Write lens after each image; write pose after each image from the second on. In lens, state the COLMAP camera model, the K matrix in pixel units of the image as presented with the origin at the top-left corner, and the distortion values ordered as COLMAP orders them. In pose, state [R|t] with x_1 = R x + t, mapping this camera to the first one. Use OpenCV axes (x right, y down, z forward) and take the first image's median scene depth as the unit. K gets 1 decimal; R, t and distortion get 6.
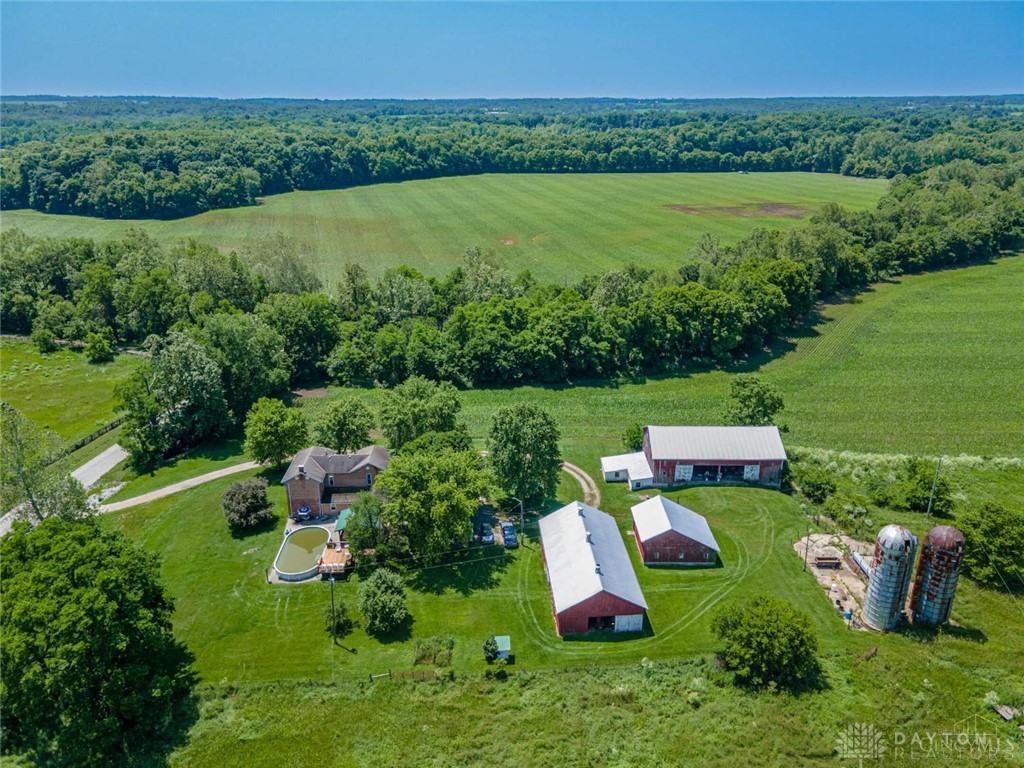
lens RADIAL K [[749.9, 0, 510.9], [0, 749.9, 380.2], [0, 0, 1]] dist [0.038346, 0.022329]
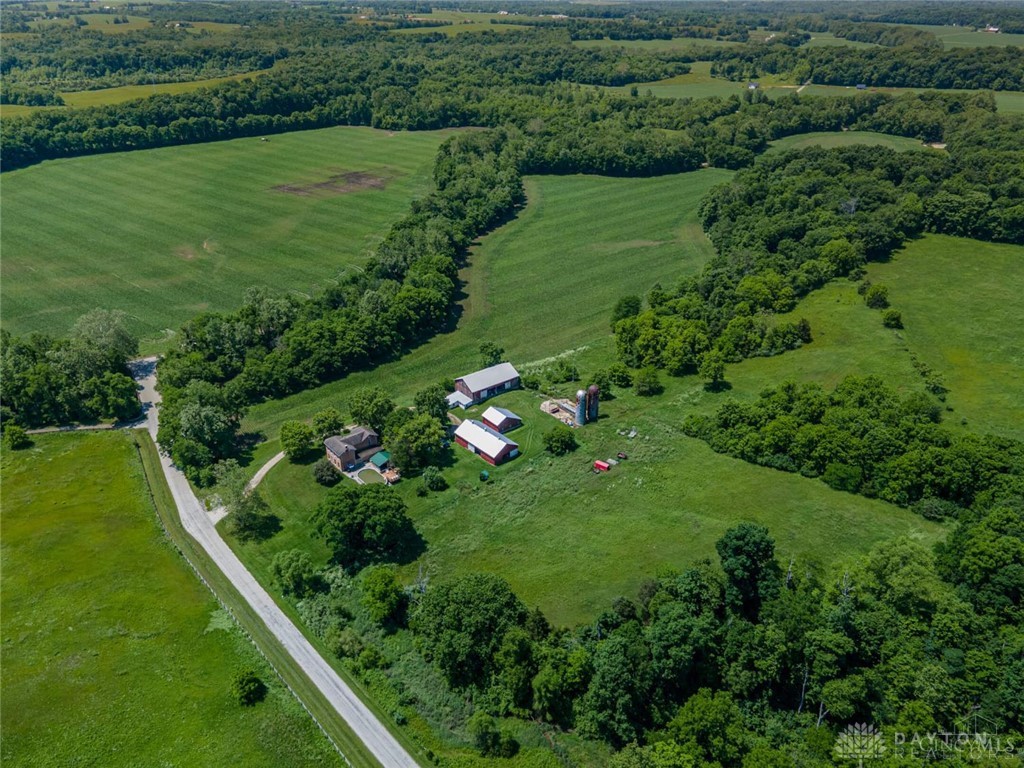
lens RADIAL K [[749.9, 0, 514.0], [0, 749.9, 385.3], [0, 0, 1]] dist [0.038346, 0.022329]
pose [[0.795484, -0.288983, 0.532628, -0.871841], [0.218574, 0.956627, 0.192587, -0.309928], [-0.565181, -0.036781, 0.824146, -0.876322]]
